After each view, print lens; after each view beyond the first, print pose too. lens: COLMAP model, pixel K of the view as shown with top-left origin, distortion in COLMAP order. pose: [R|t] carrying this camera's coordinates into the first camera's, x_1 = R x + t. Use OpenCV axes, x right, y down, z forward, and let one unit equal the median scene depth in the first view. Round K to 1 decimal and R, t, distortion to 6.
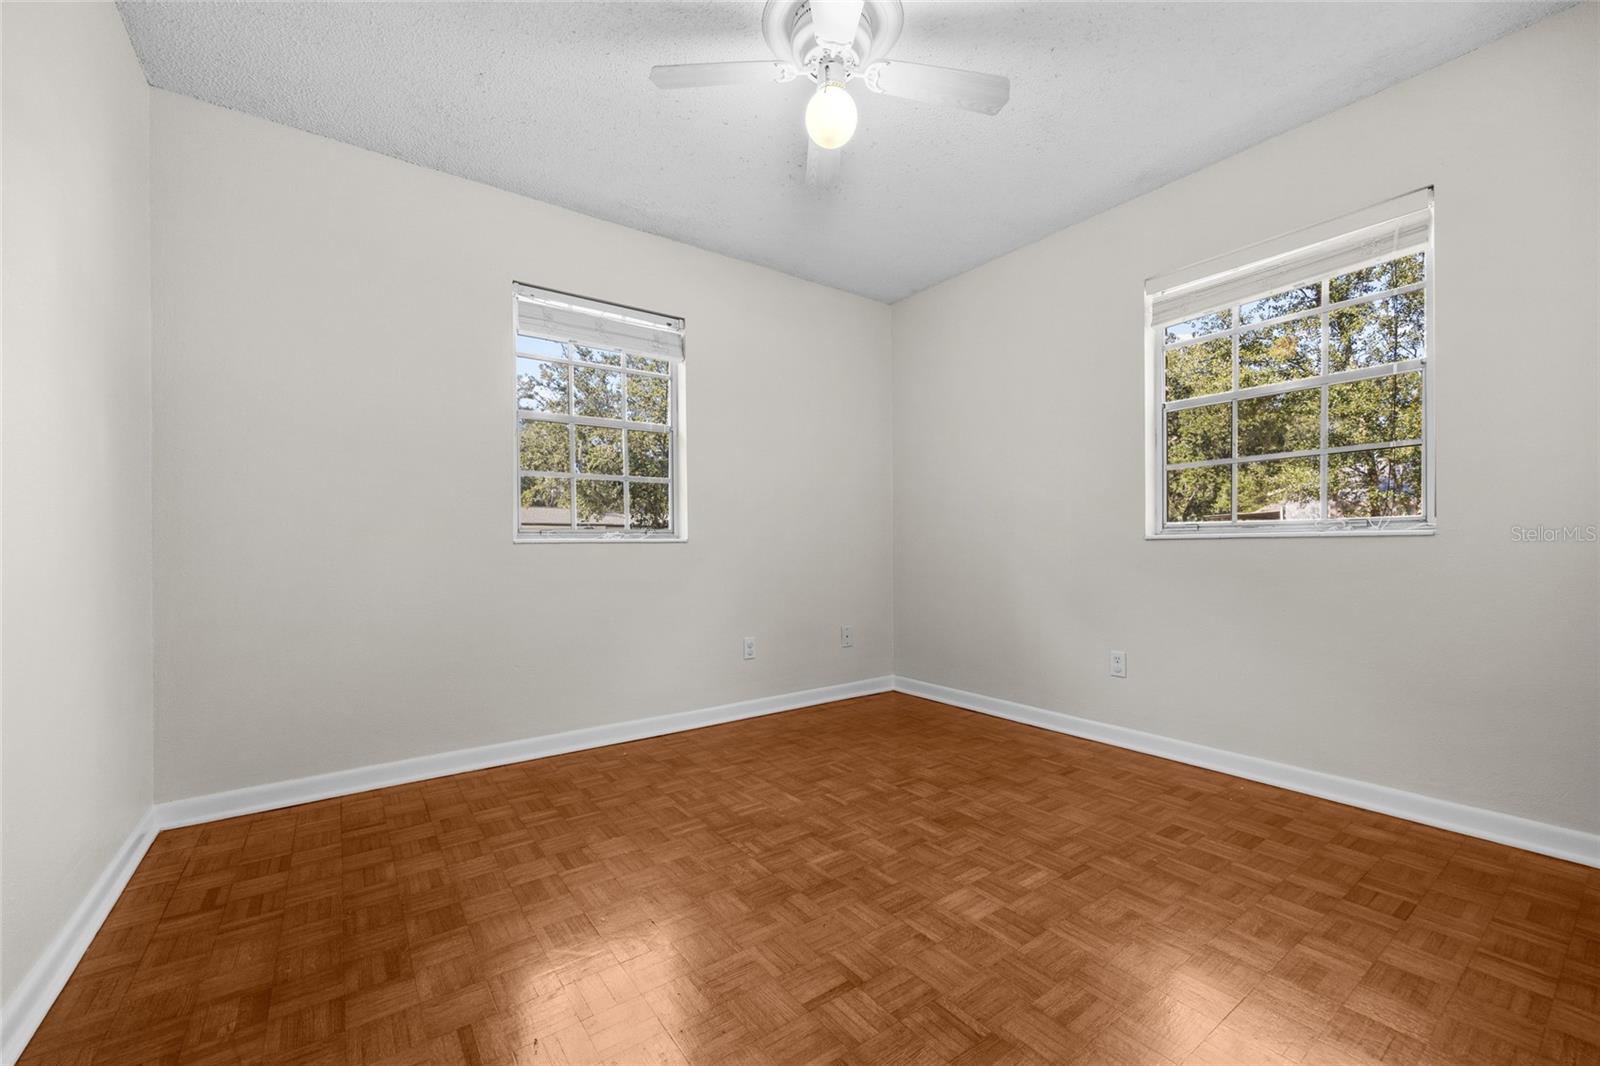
lens RADIAL K [[641.7, 0, 799.9], [0, 641.7, 540.1], [0, 0, 1]] dist [-0.005086, 0.000008]
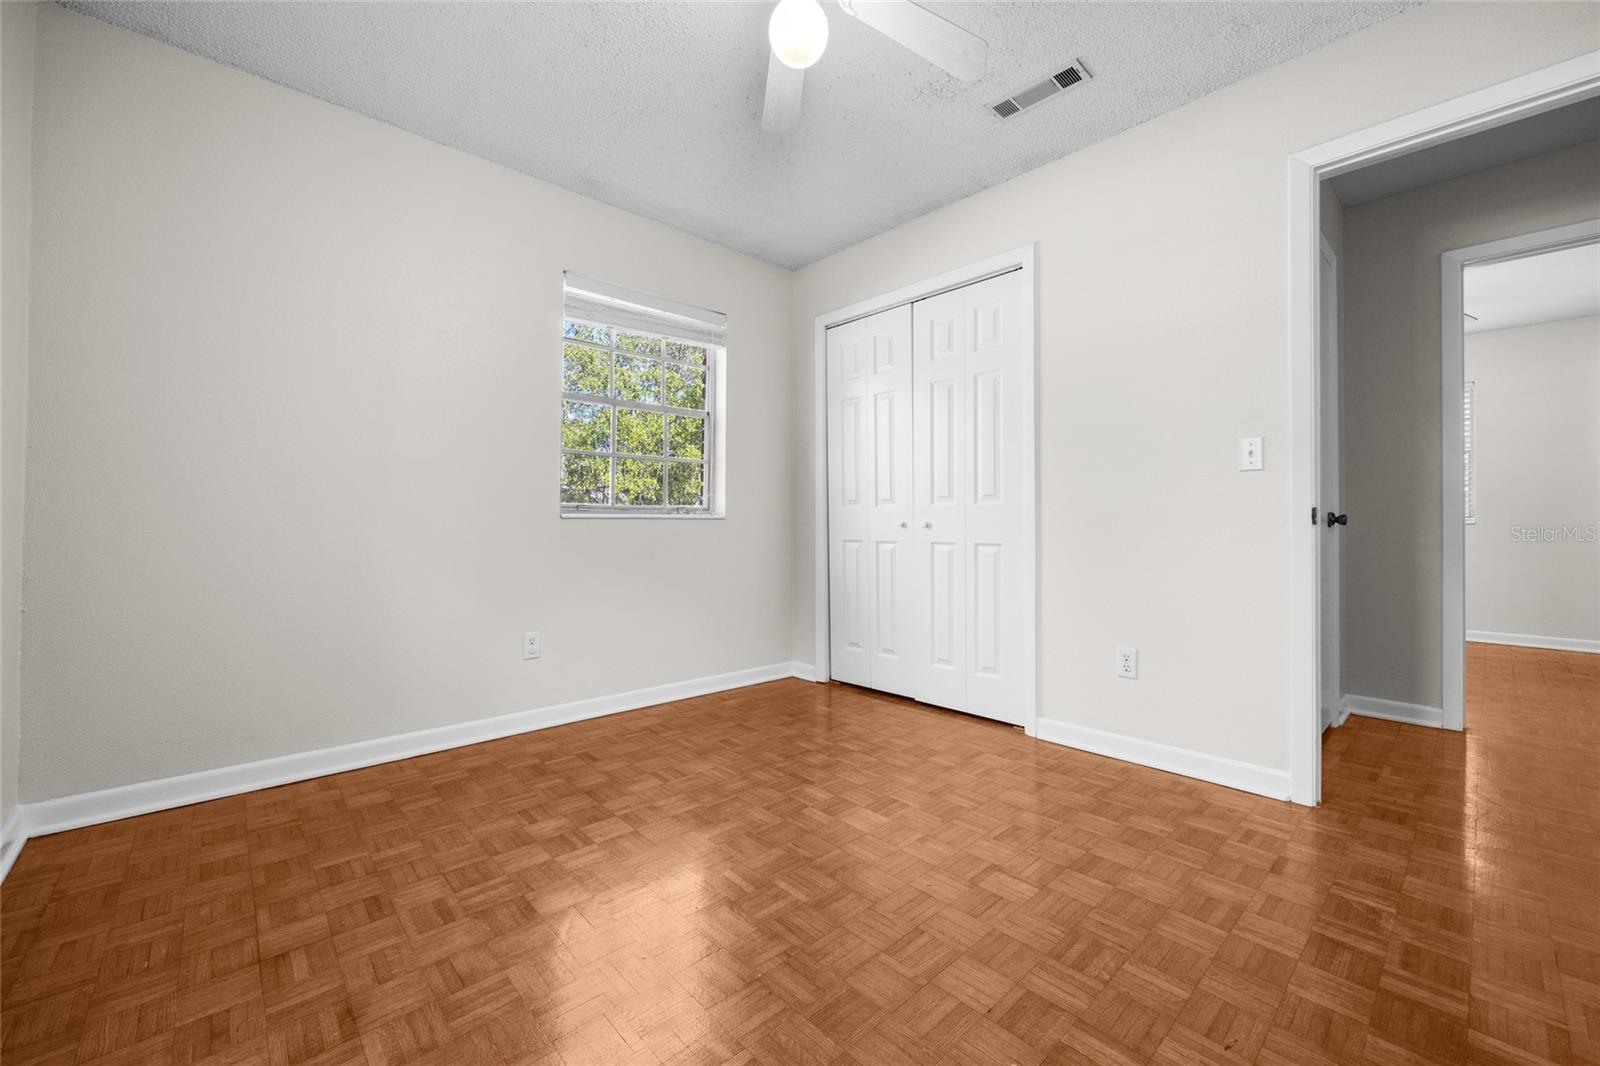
lens RADIAL K [[641.7, 0, 799.4], [0, 641.7, 524.0], [0, 0, 1]] dist [-0.005086, 0.000008]
pose [[-0.106597, 0.001950, 0.994300, -0.593799], [-0.008922, 0.999956, -0.002918, 0.006367], [-0.994262, -0.009182, -0.106575, 0.799072]]
